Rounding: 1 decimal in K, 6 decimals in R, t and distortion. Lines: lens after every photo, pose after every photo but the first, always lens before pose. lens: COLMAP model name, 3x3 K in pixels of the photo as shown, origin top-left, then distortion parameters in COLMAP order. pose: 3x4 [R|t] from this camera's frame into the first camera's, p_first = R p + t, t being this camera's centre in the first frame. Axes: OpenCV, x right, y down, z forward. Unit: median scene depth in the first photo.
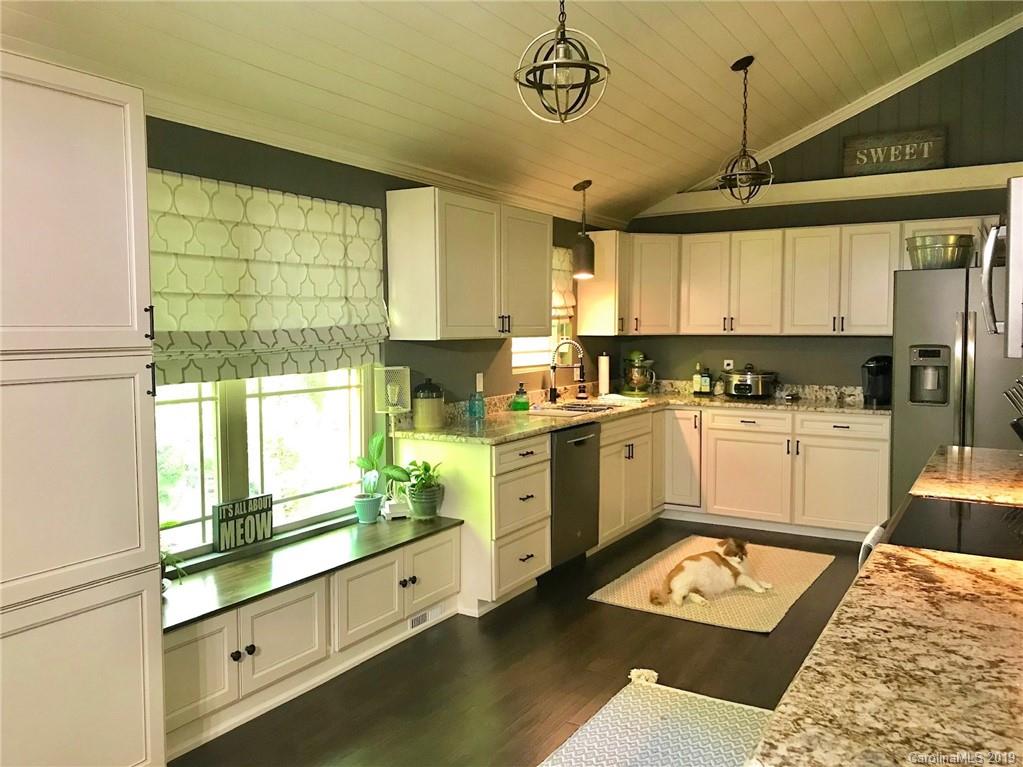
lens RADIAL K [[858.5, 0, 510.8], [0, 858.5, 379.4], [0, 0, 1]] dist [0.063074, -0.028404]
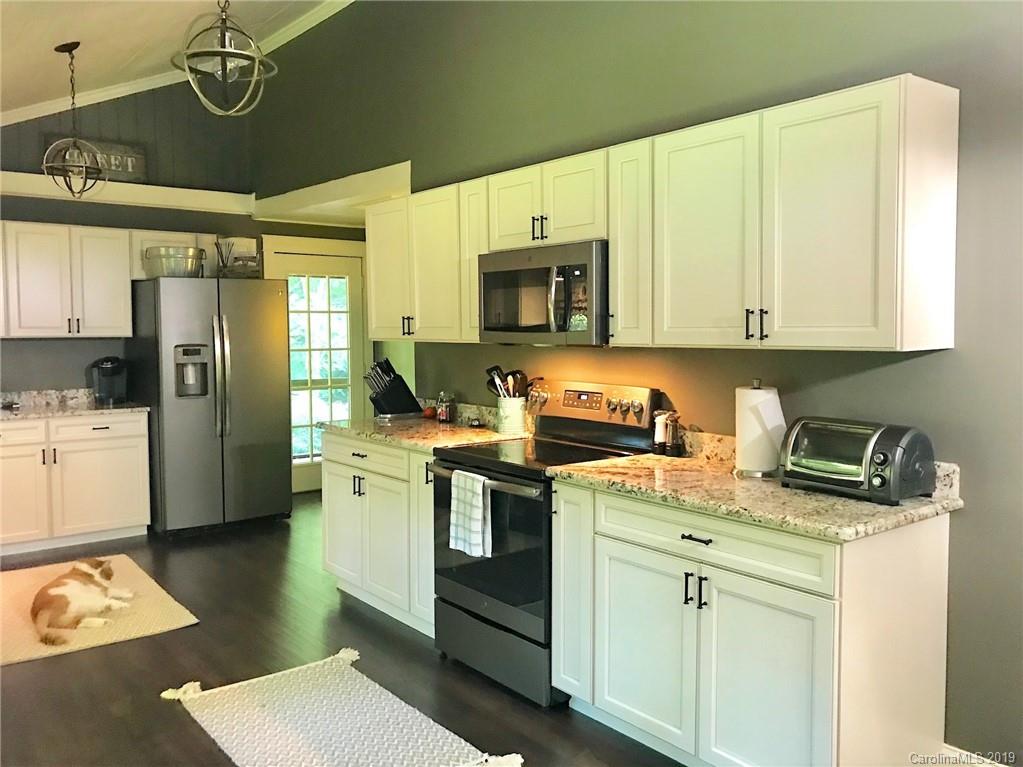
lens RADIAL K [[858.5, 0, 502.8], [0, 858.5, 381.3], [0, 0, 1]] dist [0.063074, -0.028404]
pose [[0.367960, -0.061183, 0.927826, -0.362715], [0.063110, 0.997175, 0.040727, -0.010615], [-0.927697, 0.043569, 0.370782, 0.183963]]
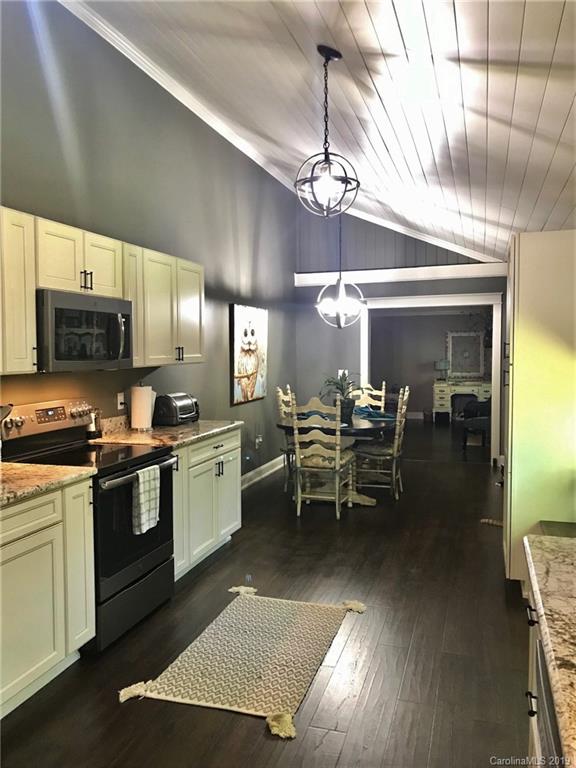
lens RADIAL K [[644.5, 0, 290.5], [0, 644.5, 383.9], [0, 0, 1]] dist [0.063074, -0.028404]
pose [[-0.972165, 0.018409, -0.233572, 0.188521], [-0.009644, 0.992919, 0.118397, -0.071444], [0.234098, 0.117354, -0.965104, 1.021373]]
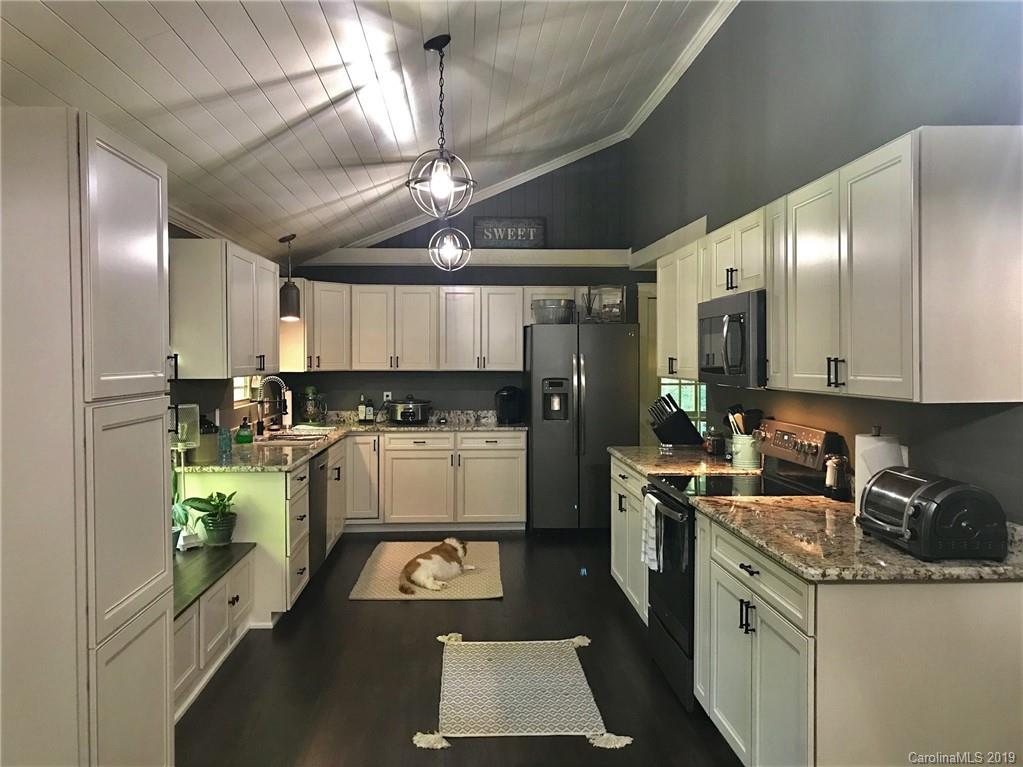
lens RADIAL K [[858.5, 0, 509.7], [0, 858.5, 380.1], [0, 0, 1]] dist [0.063074, -0.028404]
pose [[0.829674, -0.013581, 0.558083, -0.296814], [0.033583, 0.999108, -0.025612, -0.003129], [-0.557237, 0.039992, 0.829390, -0.077930]]
